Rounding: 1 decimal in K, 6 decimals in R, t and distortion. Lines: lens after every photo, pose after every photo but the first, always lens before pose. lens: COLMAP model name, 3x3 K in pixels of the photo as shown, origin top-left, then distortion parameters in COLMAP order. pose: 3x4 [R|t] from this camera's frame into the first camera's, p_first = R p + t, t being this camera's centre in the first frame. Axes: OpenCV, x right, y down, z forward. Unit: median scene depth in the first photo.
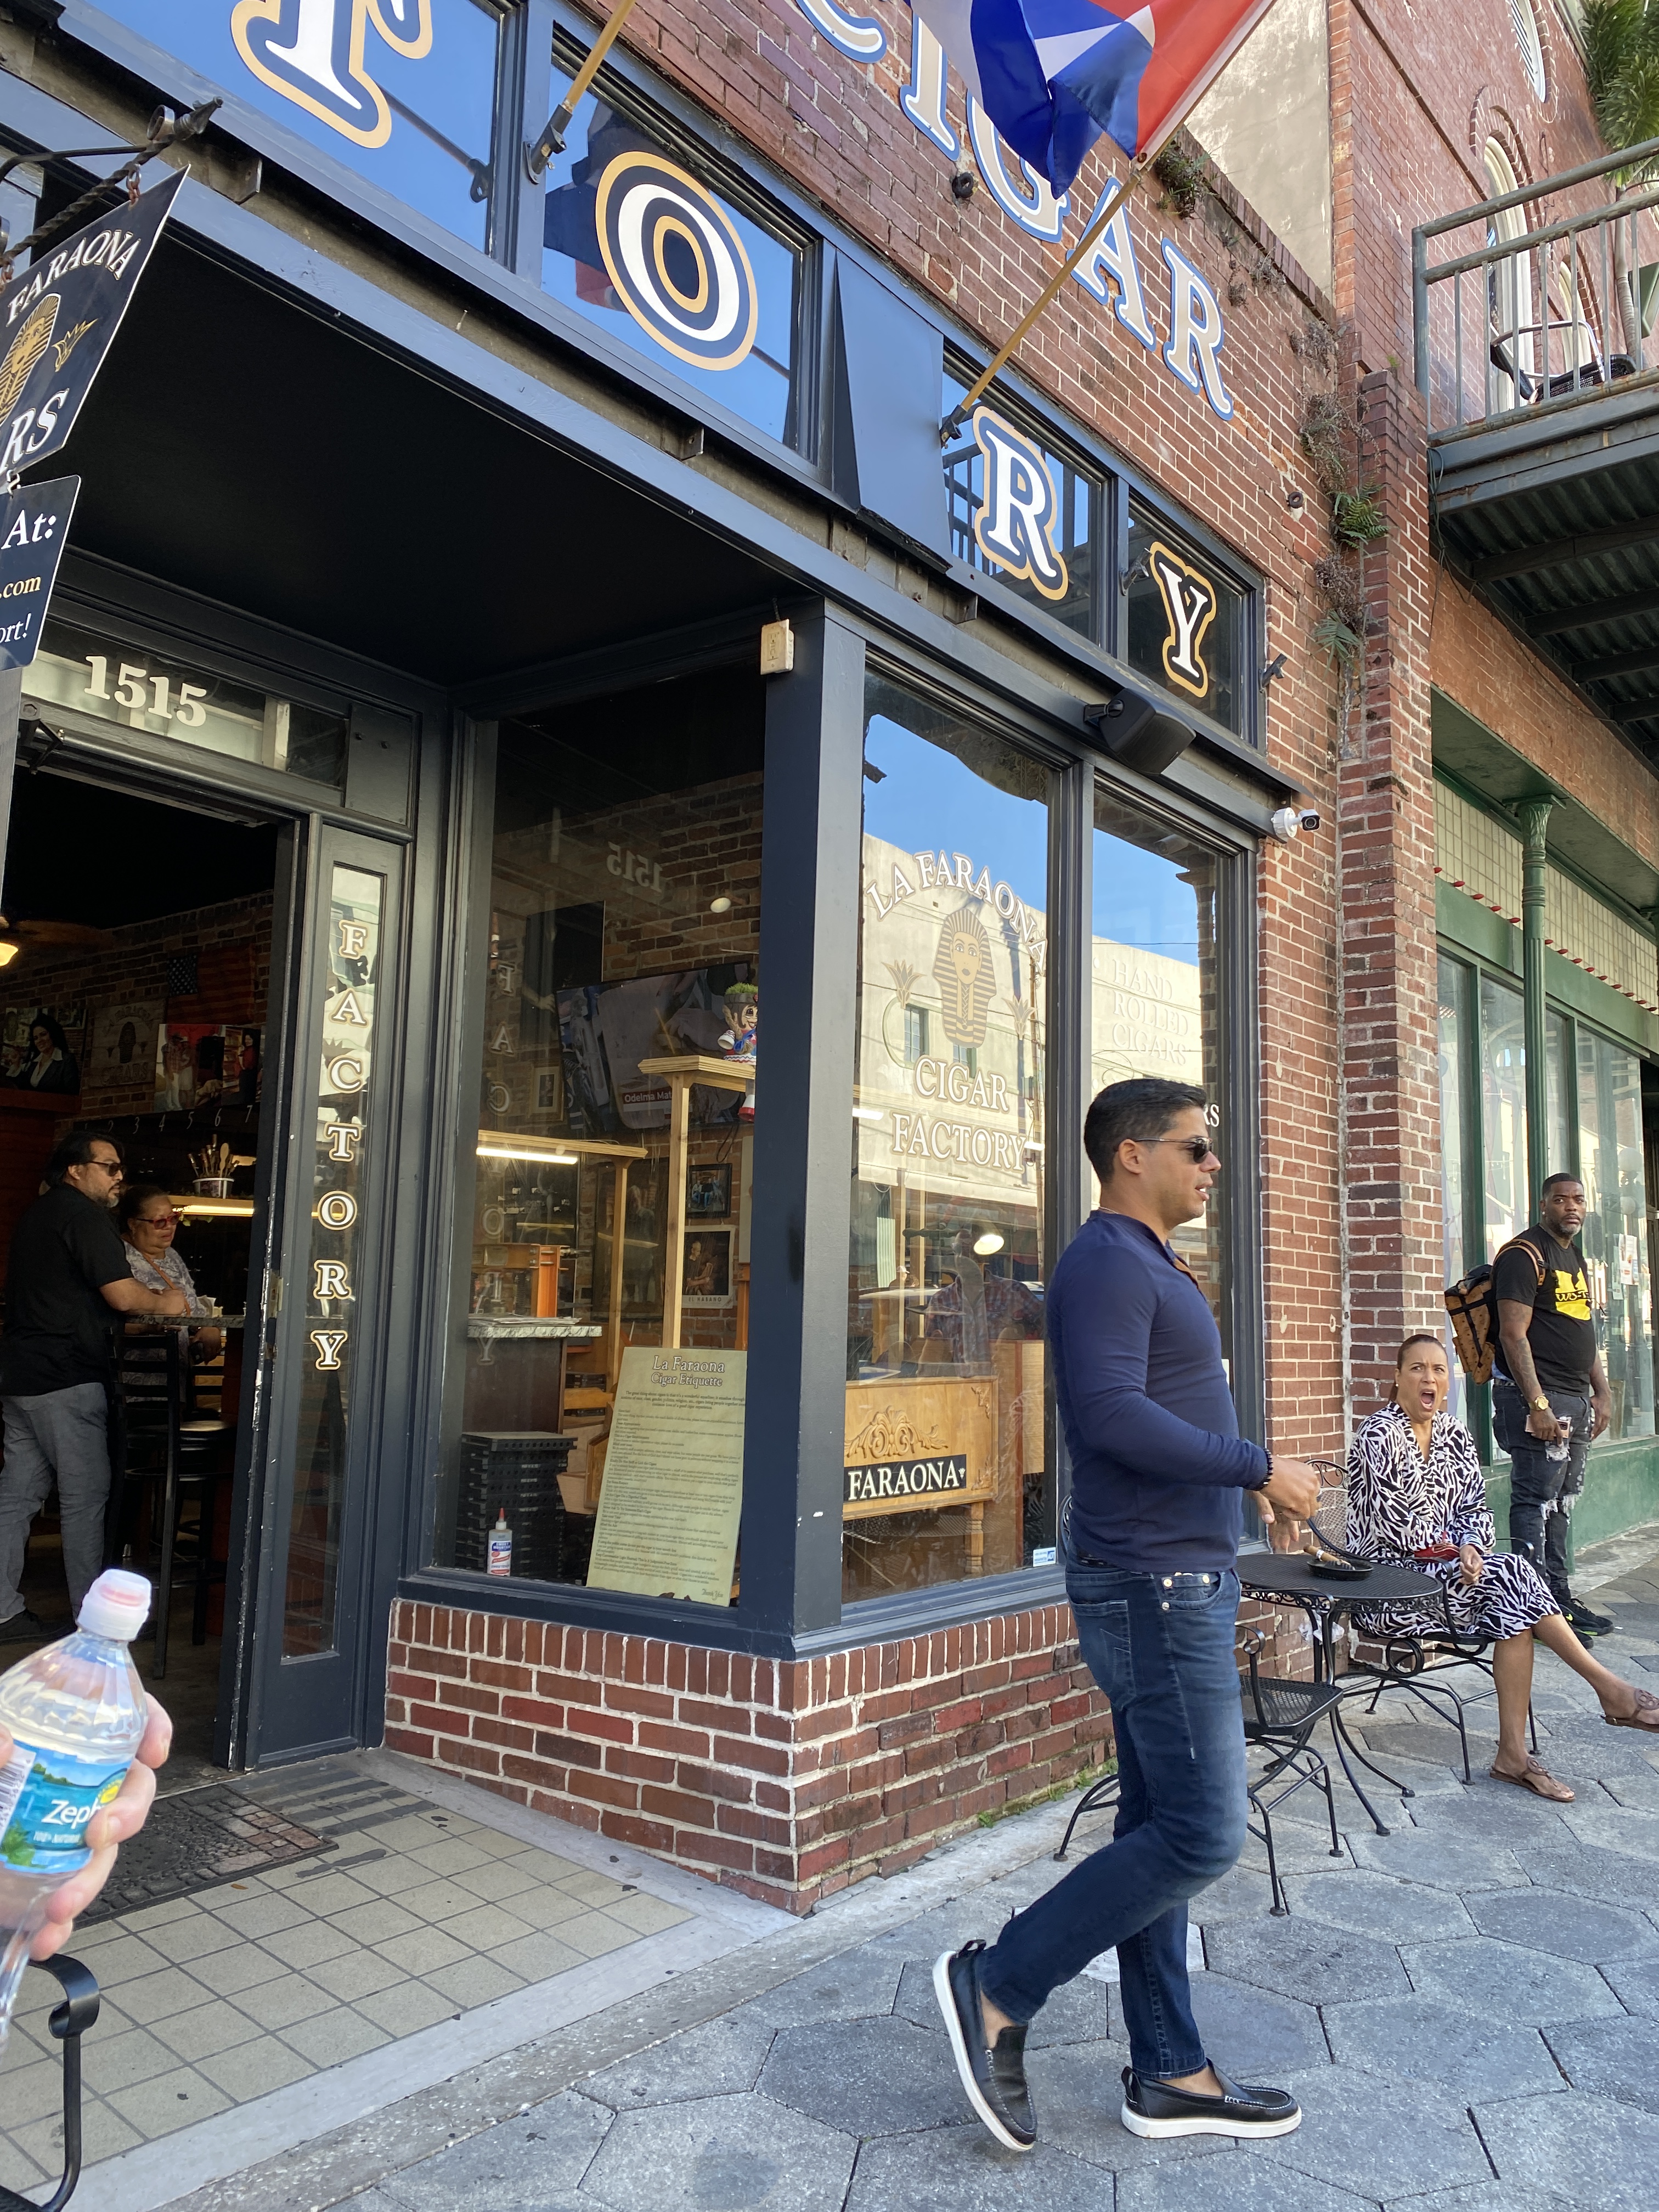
lens RADIAL K [[1702.8, 0, 830.1], [0, 1702.8, 1090.8], [0, 0, 1]] dist [-0.000206, -0.005930]
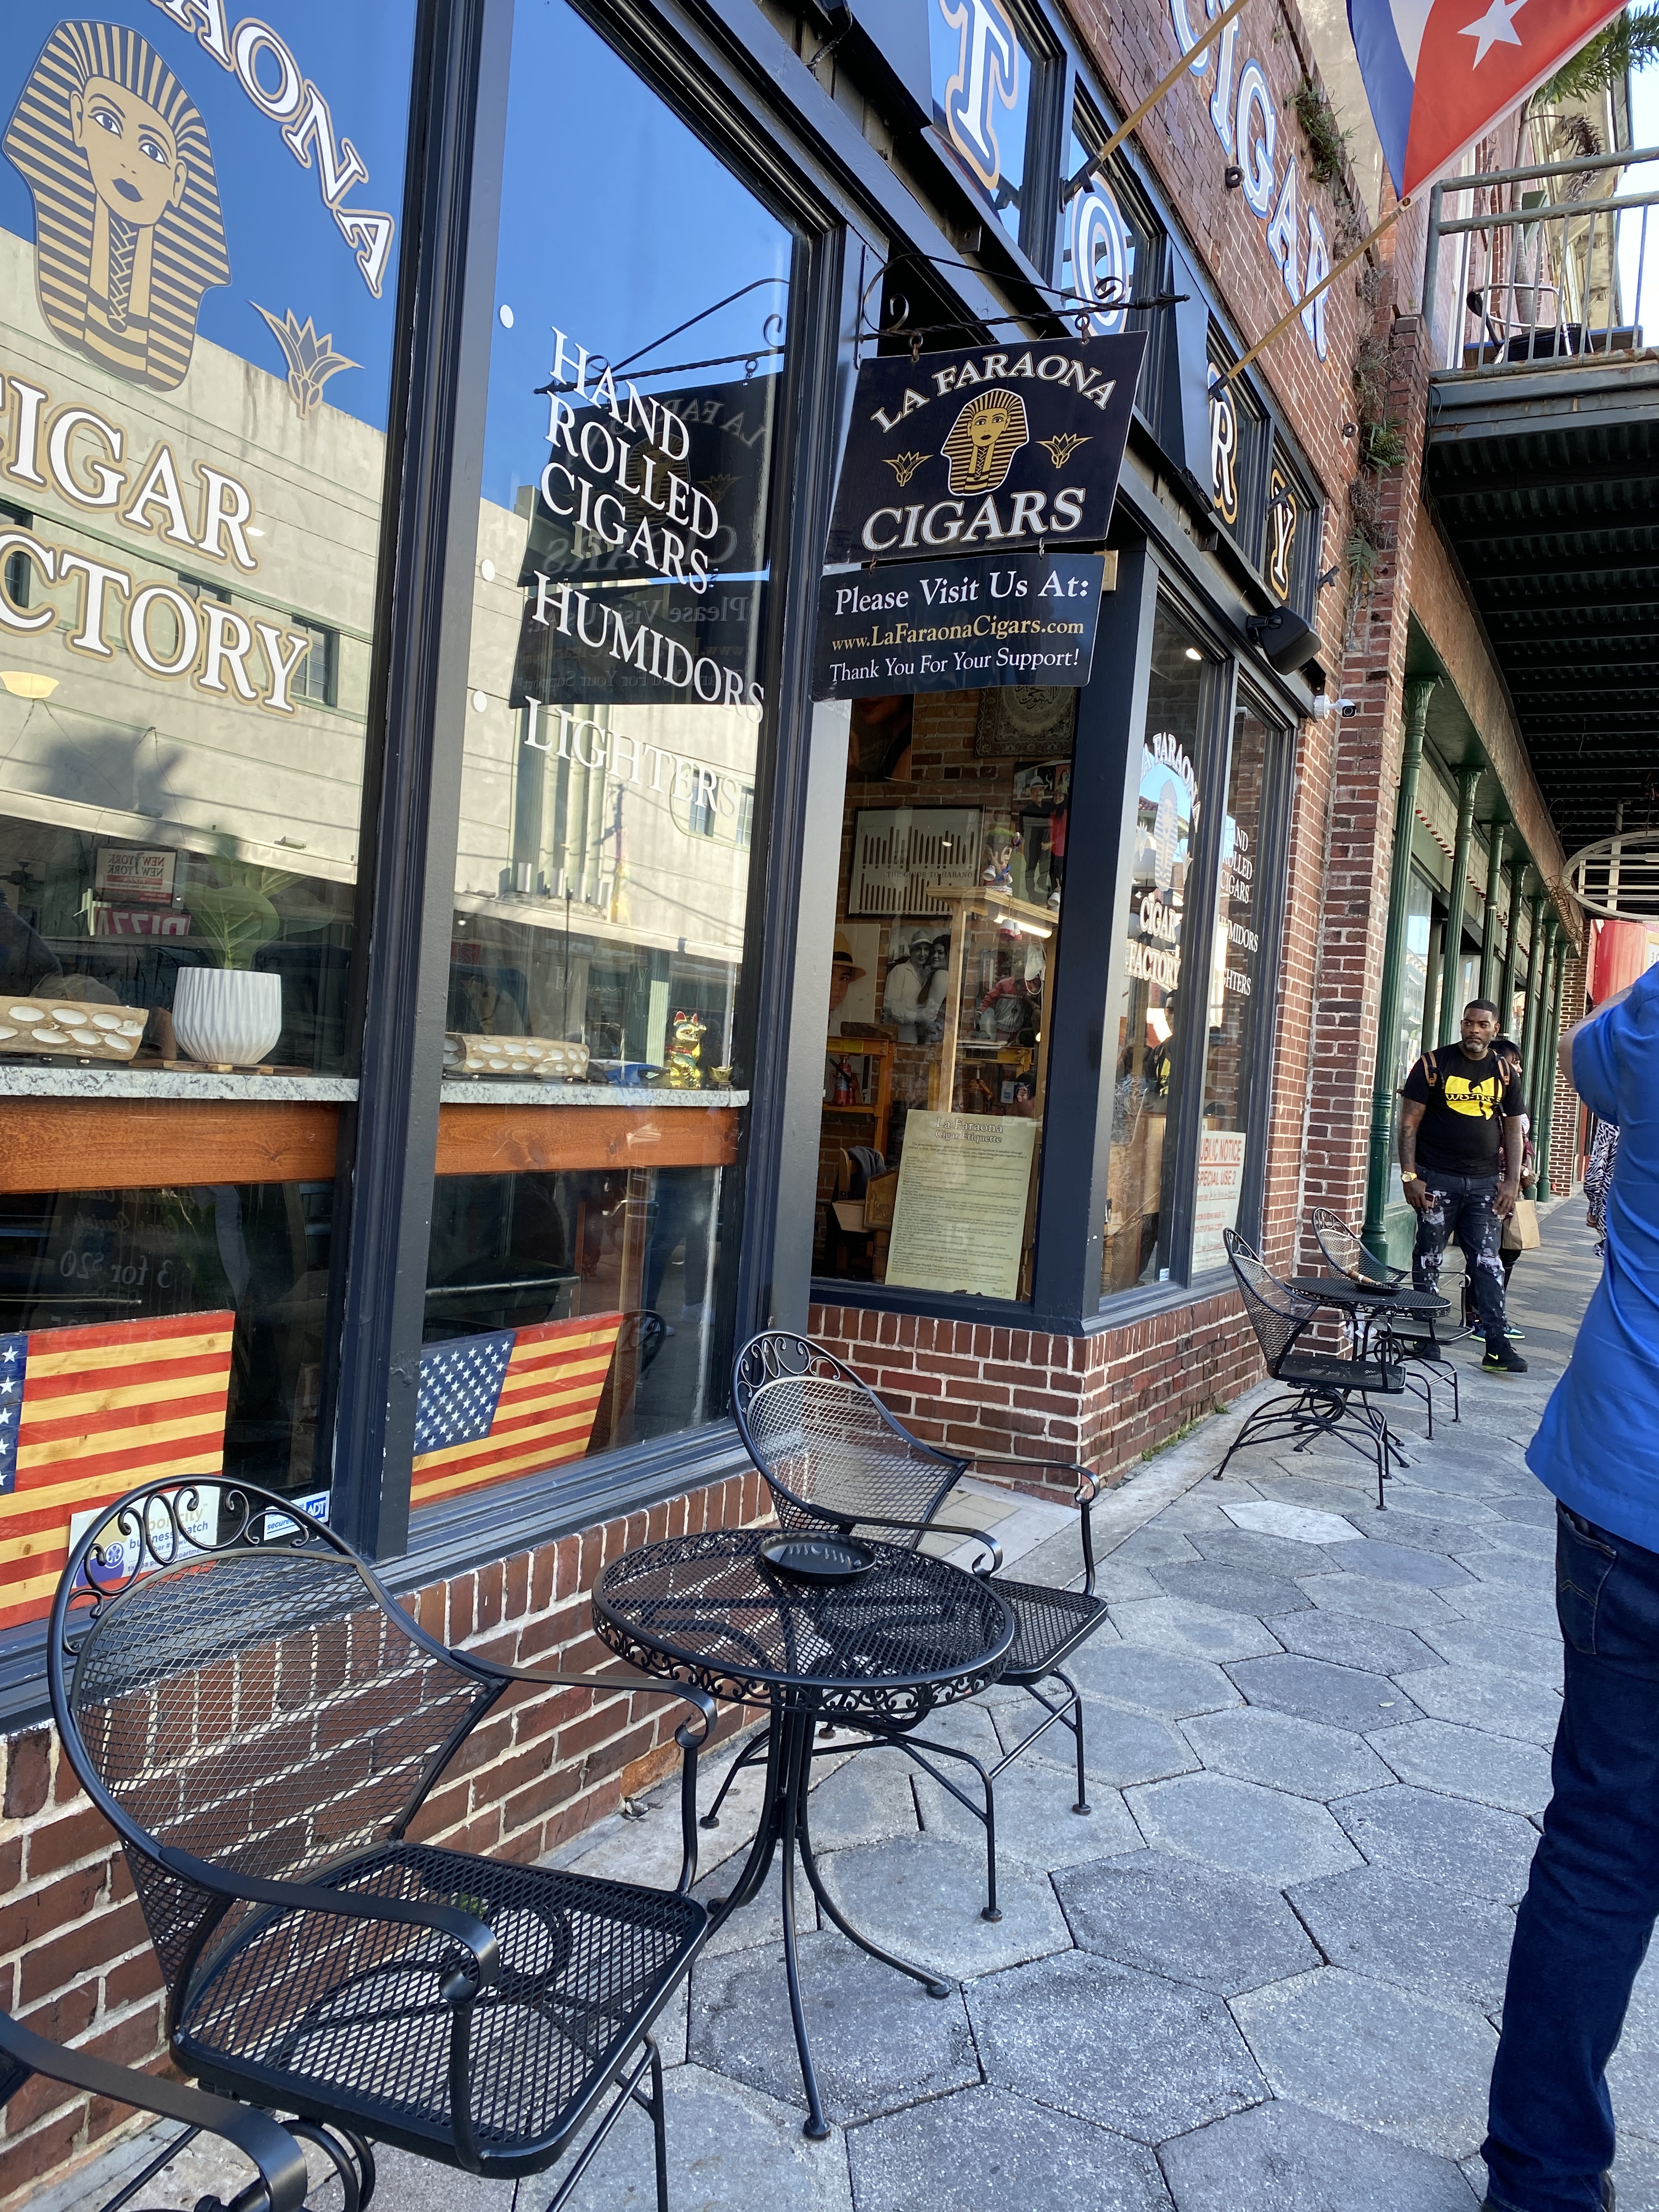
lens RADIAL K [[1693.1, 0, 829.5], [0, 1693.1, 1106.0], [0, 0, 1]] dist [0.001199, -0.024119]
pose [[0.978189, 0.049059, 0.201841, -0.319043], [-0.080012, 0.985718, 0.148180, -0.025684], [-0.191689, -0.161097, 0.968144, -0.169713]]
